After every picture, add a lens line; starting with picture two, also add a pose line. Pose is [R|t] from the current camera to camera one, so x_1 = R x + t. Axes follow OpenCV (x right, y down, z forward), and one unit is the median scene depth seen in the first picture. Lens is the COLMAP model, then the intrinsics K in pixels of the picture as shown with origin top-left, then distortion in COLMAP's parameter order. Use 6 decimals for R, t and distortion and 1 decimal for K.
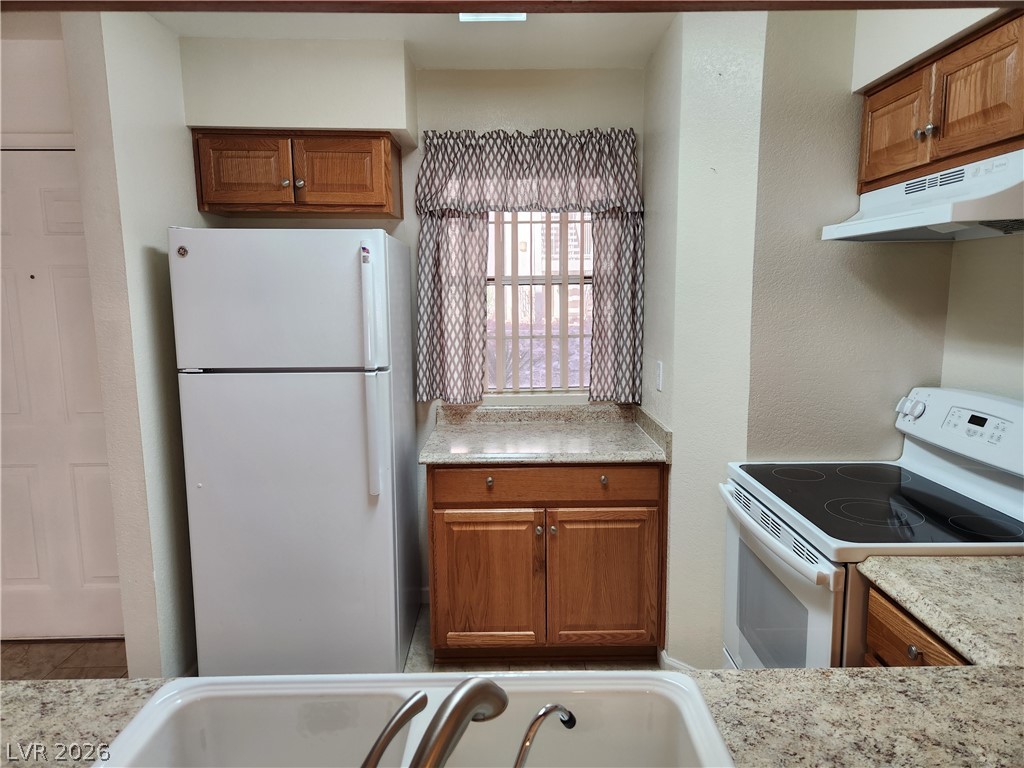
lens RADIAL K [[692.8, 0, 517.9], [0, 692.8, 388.9], [0, 0, 1]] dist [0.065385, -0.049902]
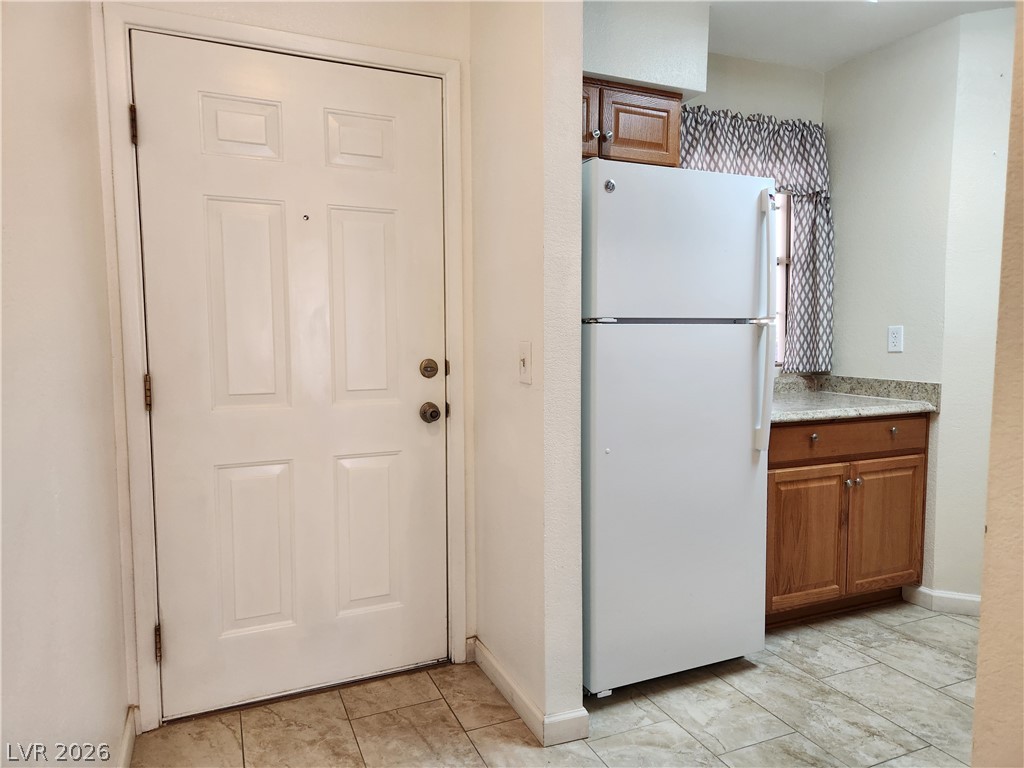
lens RADIAL K [[692.8, 0, 515.4], [0, 692.8, 385.8], [0, 0, 1]] dist [0.065385, -0.049902]
pose [[0.918115, -0.026153, 0.395450, -0.831584], [0.052109, 0.997124, -0.055037, 0.089526], [-0.392873, 0.071136, 0.916837, 0.220340]]
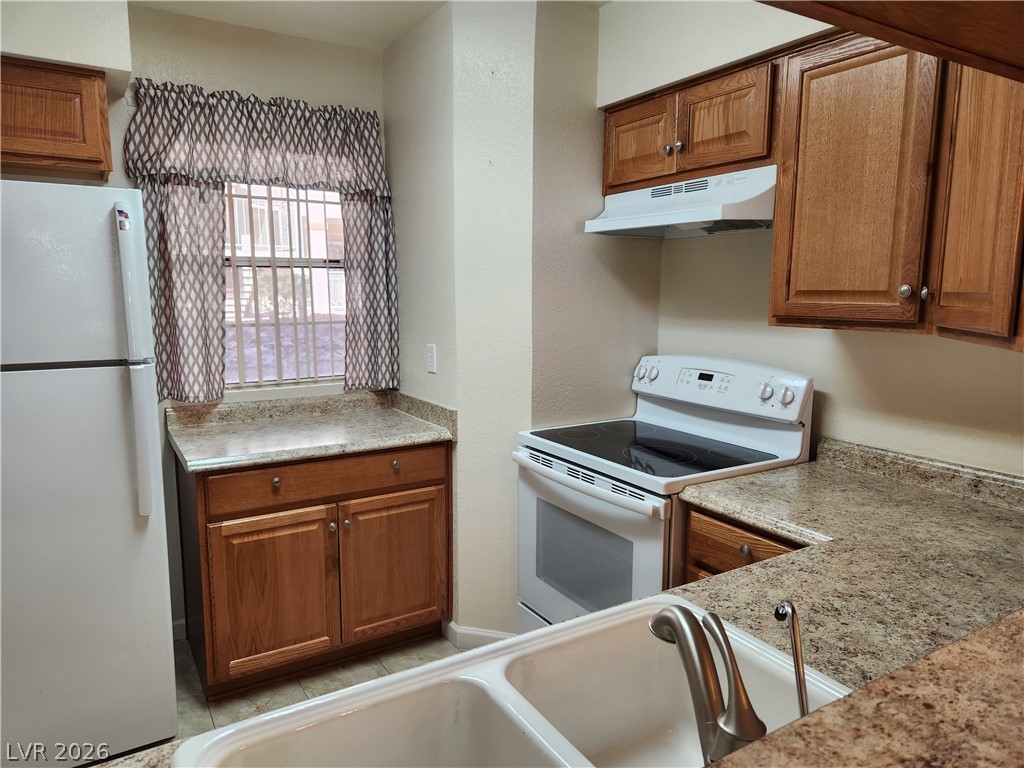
lens RADIAL K [[692.8, 0, 513.5], [0, 692.8, 387.8], [0, 0, 1]] dist [0.065385, -0.049902]
pose [[0.856549, -0.064707, 0.511992, -0.228639], [0.063646, 0.997780, 0.019625, 0.012784], [-0.512125, 0.015776, 0.858766, 0.060043]]
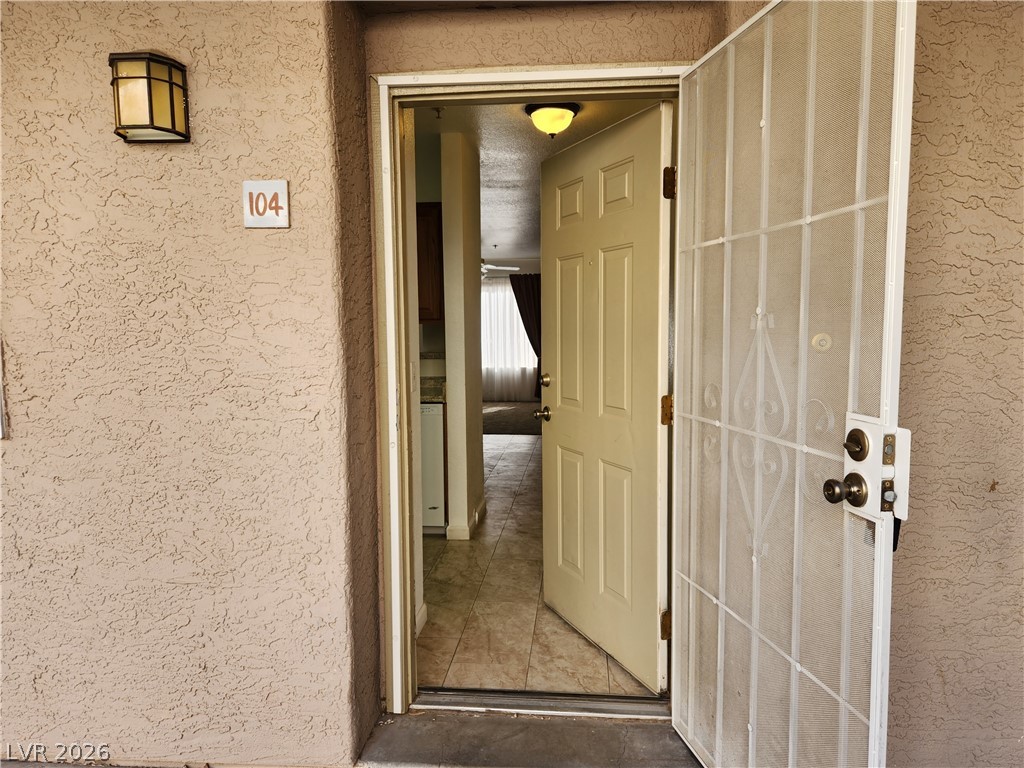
lens RADIAL K [[692.8, 0, 510.7], [0, 692.8, 385.2], [0, 0, 1]] dist [0.065385, -0.049902]
pose [[-0.994142, 0.004860, 0.107971, -0.782386], [0.029476, 0.973310, 0.227592, -0.208400], [-0.103983, 0.229441, -0.967752, 1.961443]]
